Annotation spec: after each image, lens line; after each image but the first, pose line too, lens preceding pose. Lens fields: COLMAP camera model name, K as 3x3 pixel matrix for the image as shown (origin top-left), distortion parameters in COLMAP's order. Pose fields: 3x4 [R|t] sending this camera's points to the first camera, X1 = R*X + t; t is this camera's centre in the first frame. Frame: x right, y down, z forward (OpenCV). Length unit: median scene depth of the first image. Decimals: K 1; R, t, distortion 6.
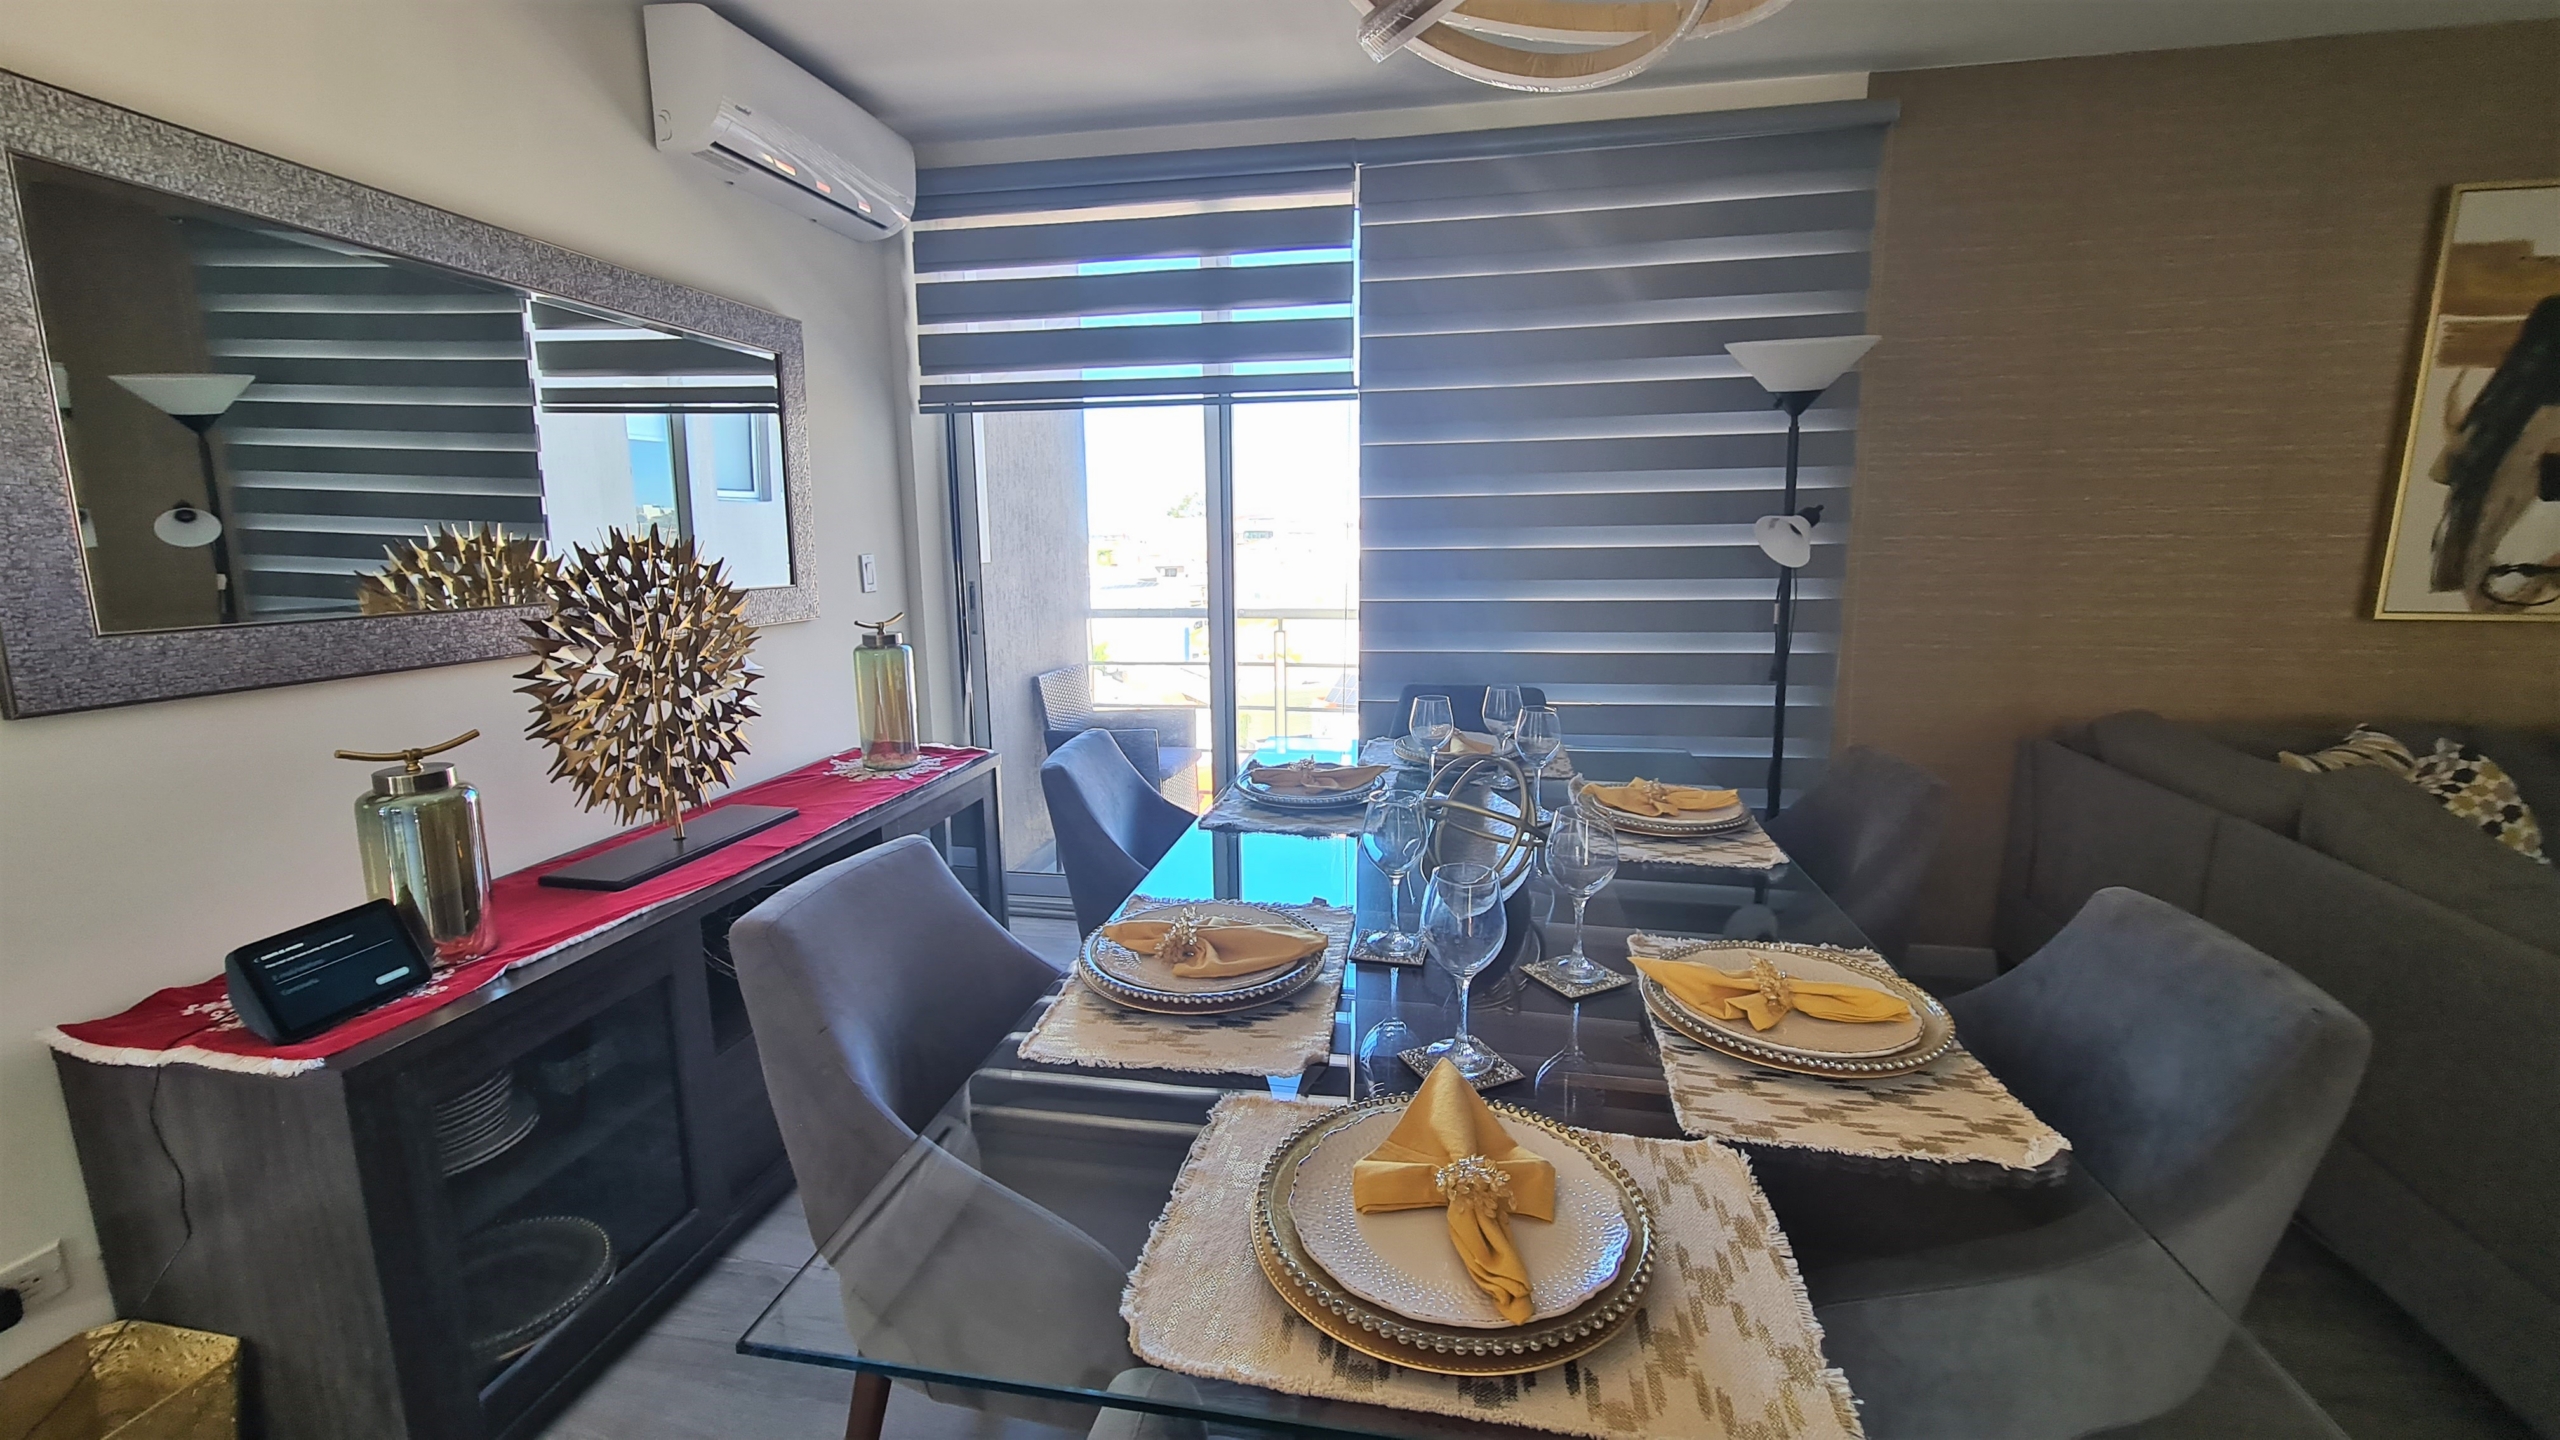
lens RADIAL K [[1046.1, 0, 1272.1], [0, 1046.1, 715.1], [0, 0, 1]] dist [0.000283, 0.000693]
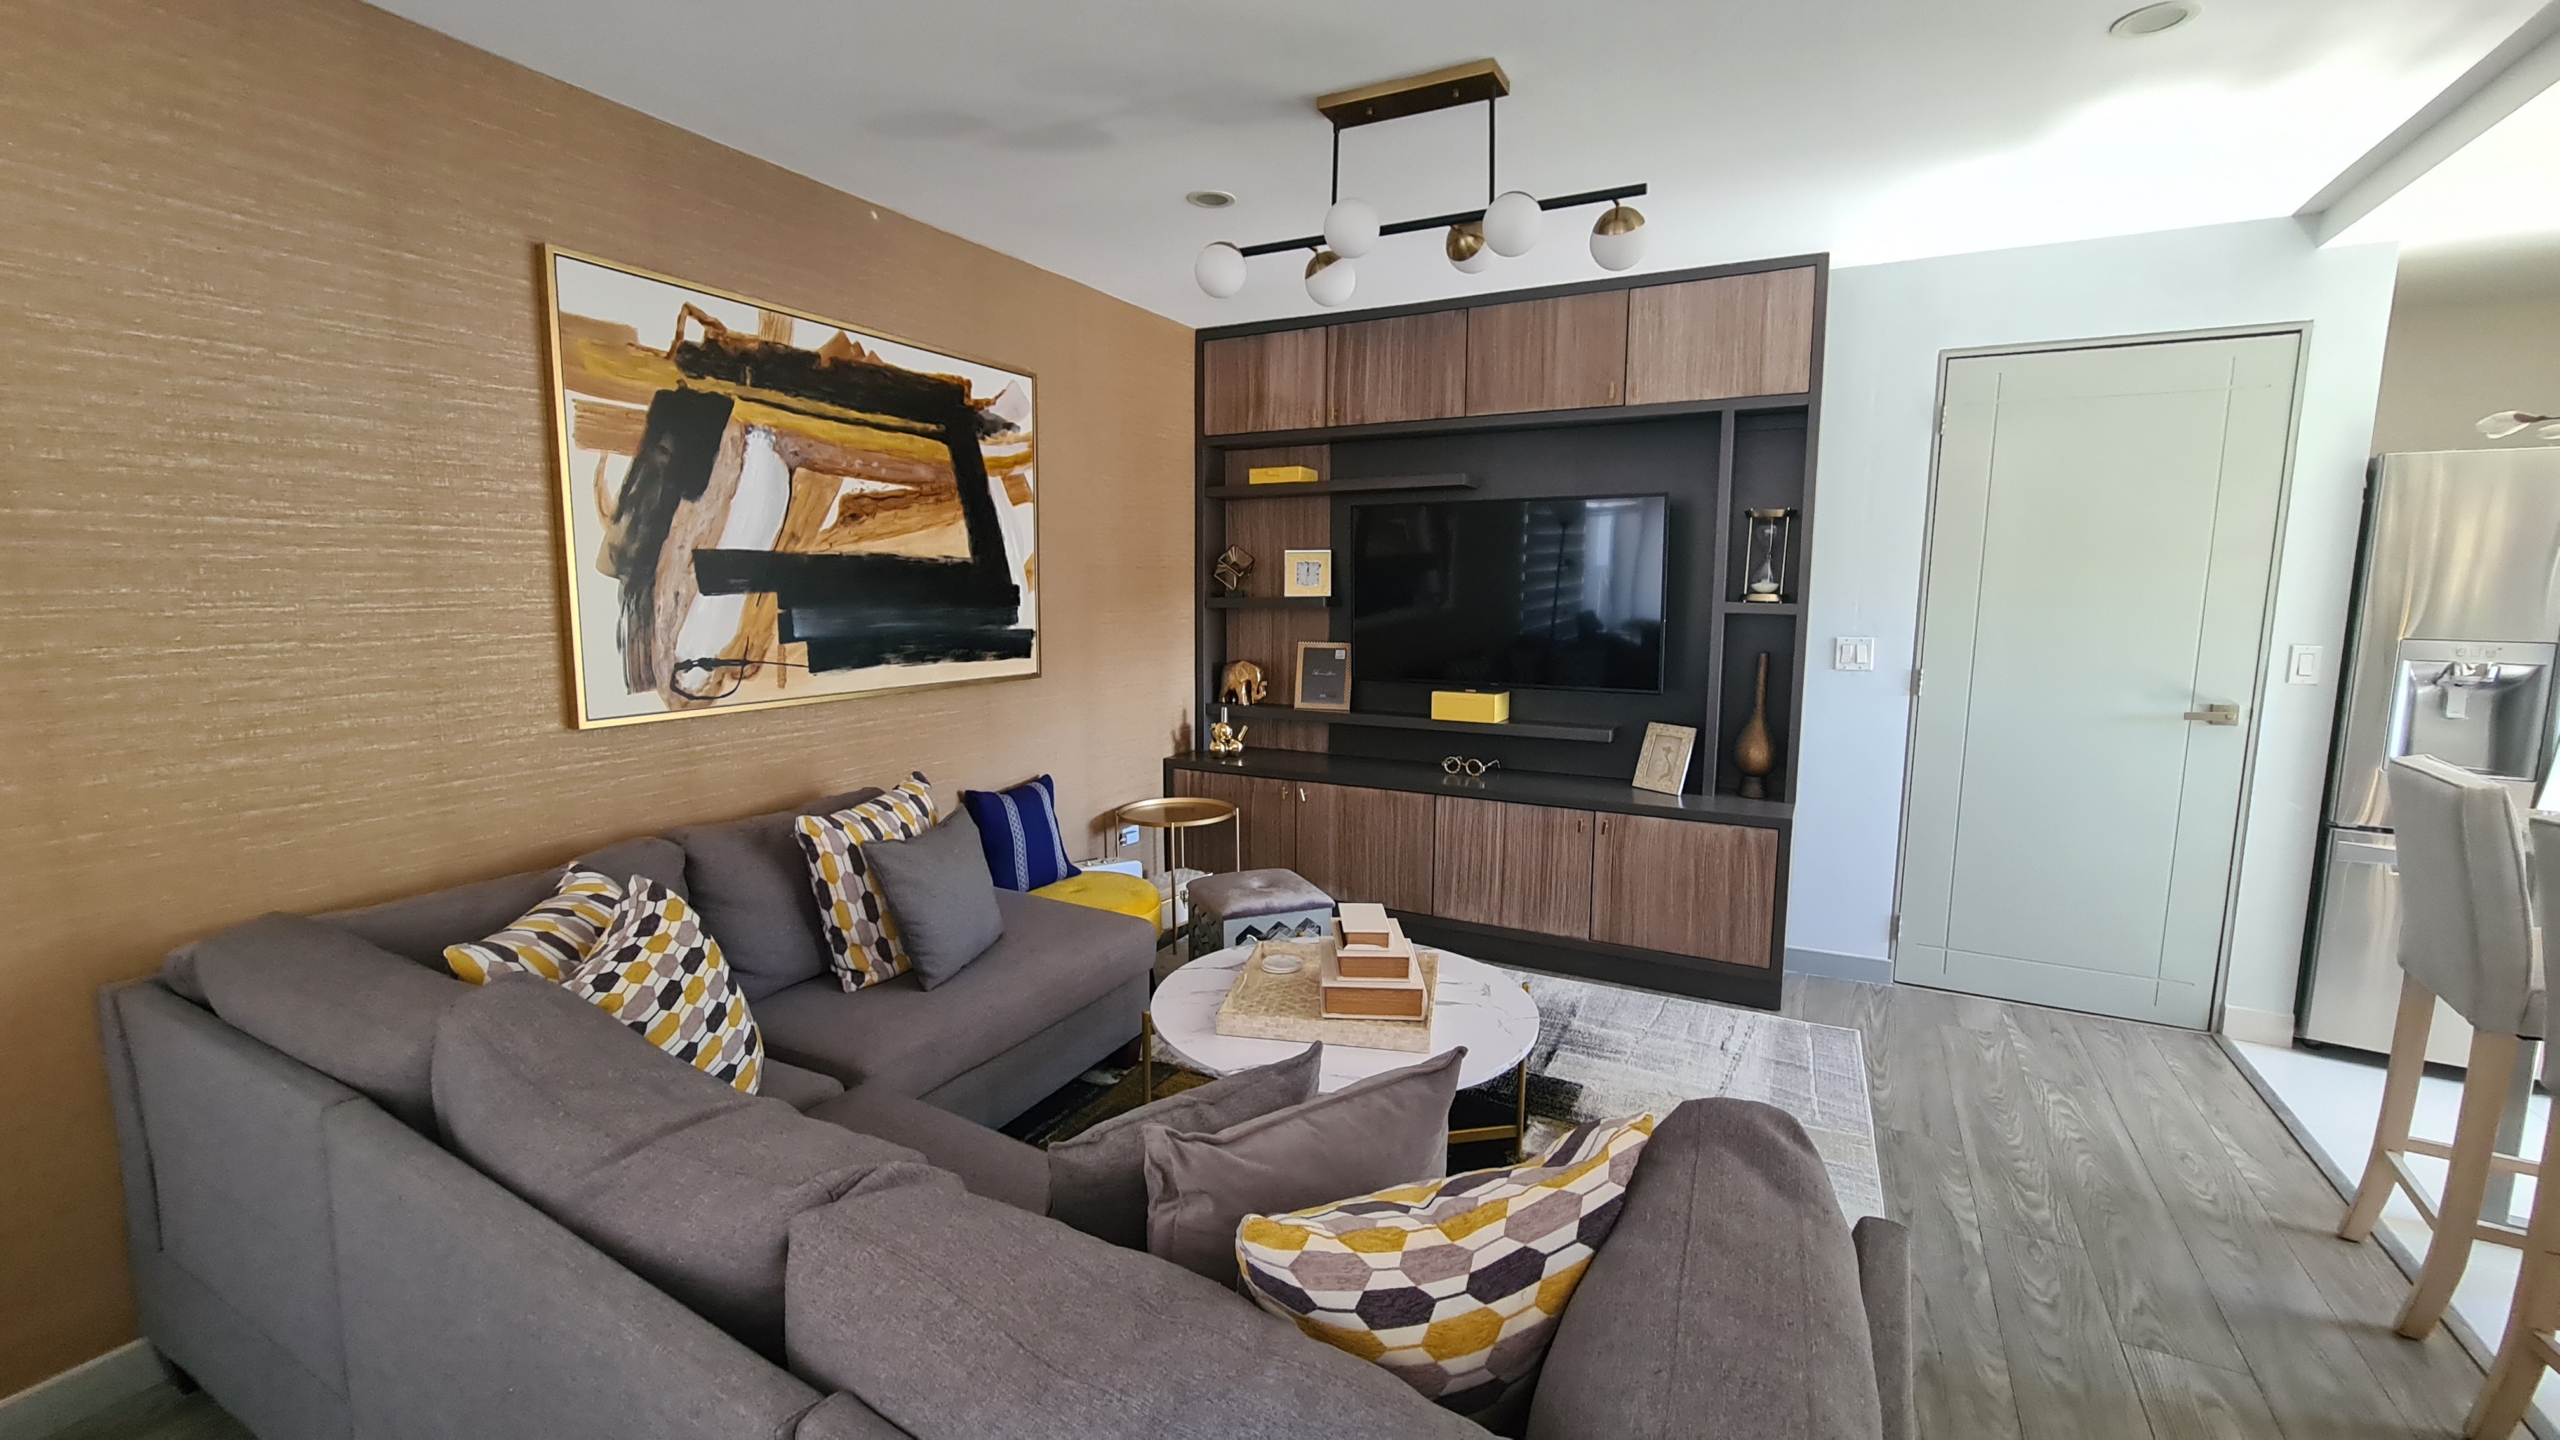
lens RADIAL K [[1046.1, 0, 1272.1], [0, 1046.1, 715.1], [0, 0, 1]] dist [0.000283, 0.000693]
pose [[0.299064, -0.114502, 0.947338, 0.414157], [0.160549, 0.984660, 0.068330, -0.072959], [-0.940630, 0.131659, 0.312859, 0.190589]]
